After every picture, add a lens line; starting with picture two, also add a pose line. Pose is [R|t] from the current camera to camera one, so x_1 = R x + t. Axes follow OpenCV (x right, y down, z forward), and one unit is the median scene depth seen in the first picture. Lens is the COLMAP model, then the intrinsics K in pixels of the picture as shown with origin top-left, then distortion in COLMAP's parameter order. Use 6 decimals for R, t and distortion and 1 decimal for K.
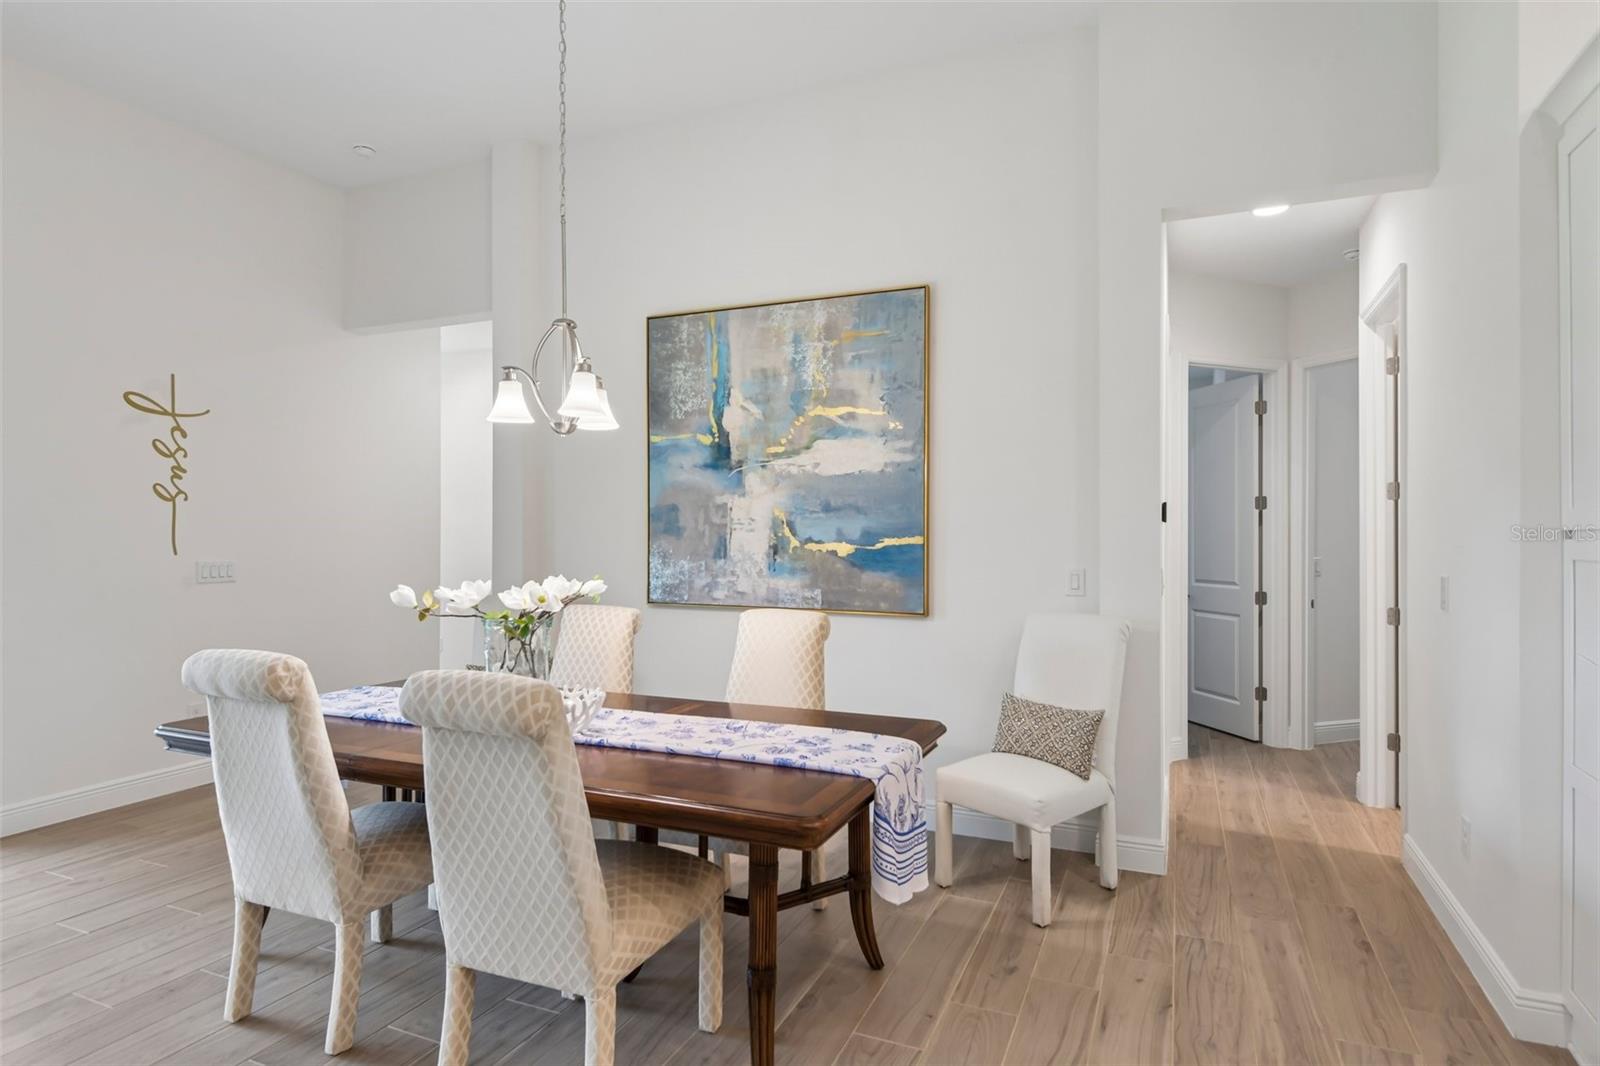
lens RADIAL K [[883.4, 0, 799.5], [0, 883.4, 533.0], [0, 0, 1]] dist [-0.000929, 0.000199]
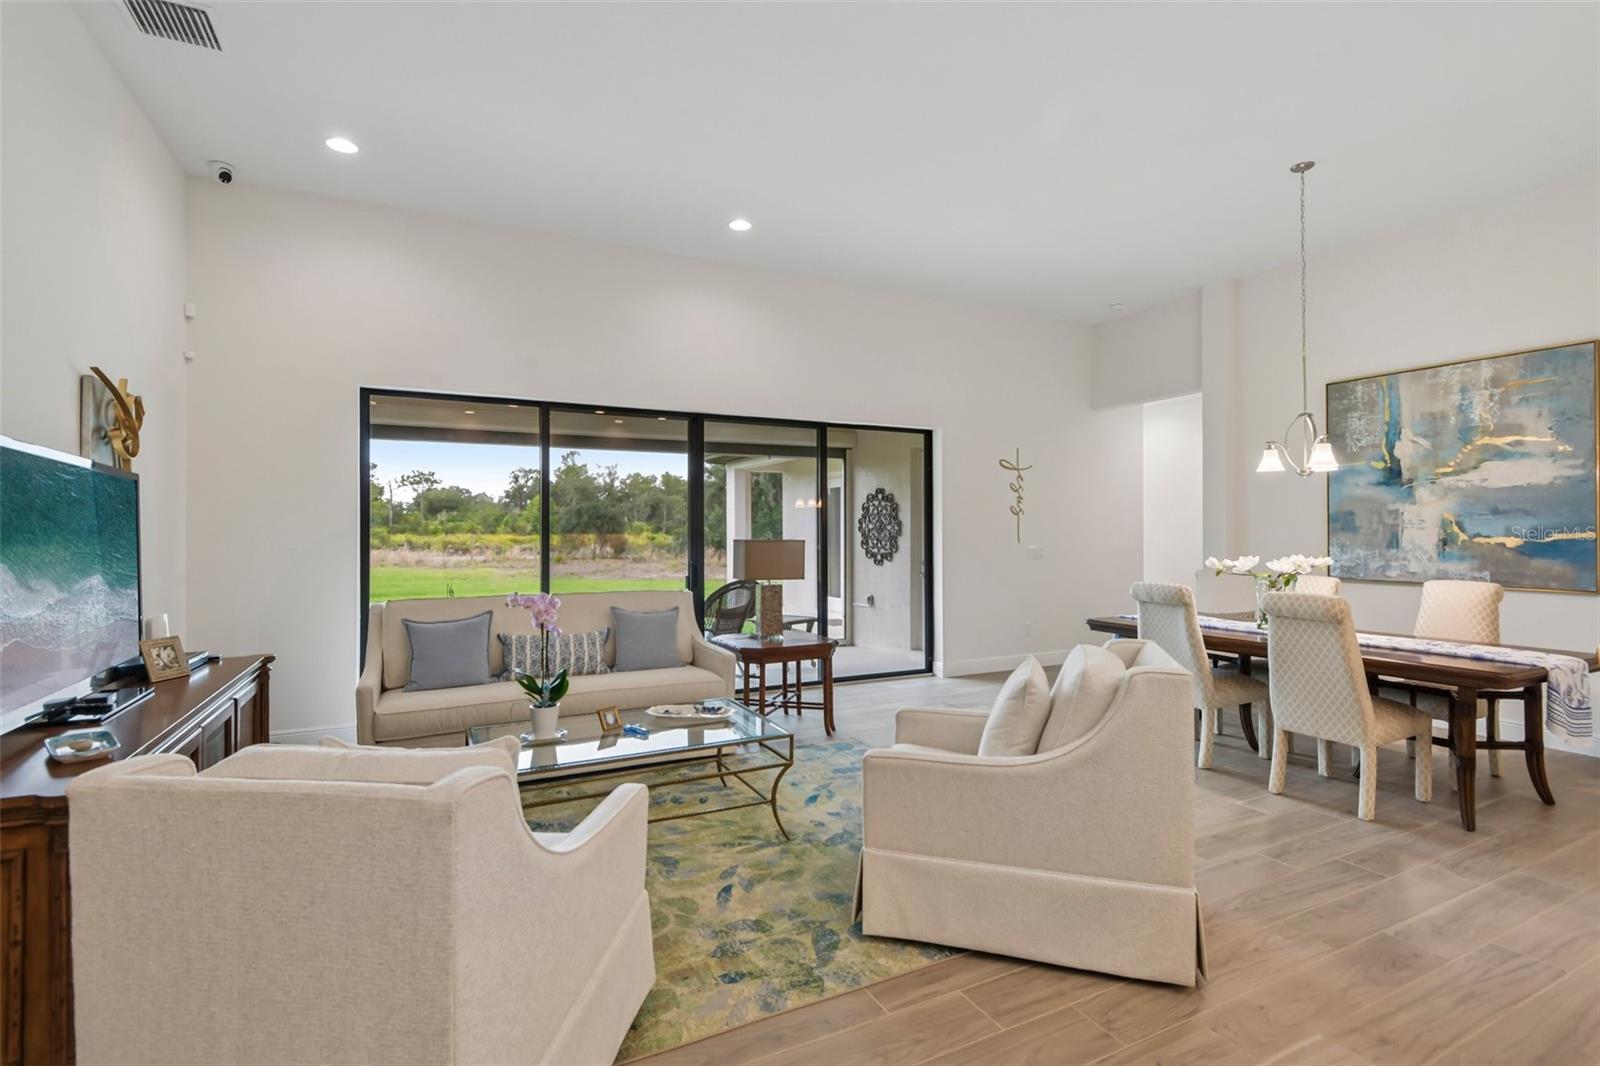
lens RADIAL K [[739.0, 0, 793.1], [0, 739.0, 528.6], [0, 0, 1]] dist [-0.009945, -0.002768]
pose [[0.757805, -0.006886, -0.652445, -0.053956], [0.004059, 0.999975, -0.005840, 0.000140], [0.652468, 0.001777, 0.757814, -0.551460]]
